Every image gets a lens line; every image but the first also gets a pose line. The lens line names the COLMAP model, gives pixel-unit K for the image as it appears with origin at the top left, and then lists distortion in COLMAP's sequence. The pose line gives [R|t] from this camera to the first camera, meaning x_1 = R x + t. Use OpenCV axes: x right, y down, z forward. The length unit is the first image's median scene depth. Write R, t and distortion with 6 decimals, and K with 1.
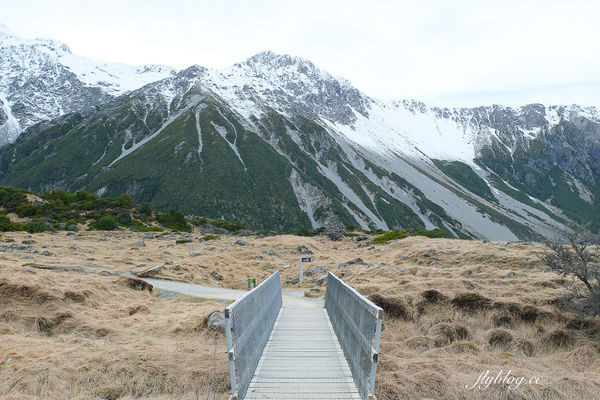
lens RADIAL K [[525.5, 0, 300.0], [0, 525.5, 200.0], [0, 0, 1]] dist [-0.012844, -0.010698]
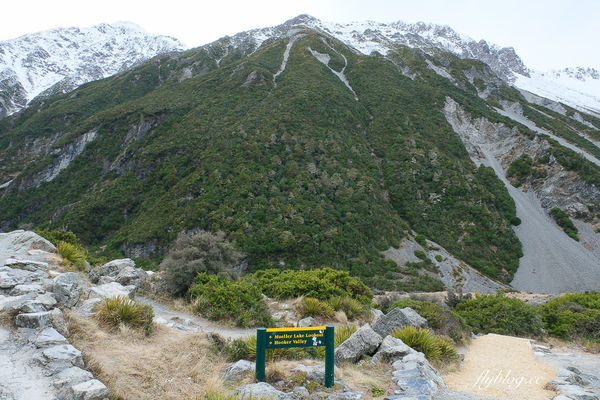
lens RADIAL K [[435.0, 0, 300.0], [0, 435.0, 200.0], [0, 0, 1]] dist [-0.005832, -0.003465]
pose [[0.959895, -0.007529, -0.280260, -0.020514], [0.005829, 0.999959, -0.006902, 0.027291], [0.280300, 0.004991, 0.959899, 0.326296]]
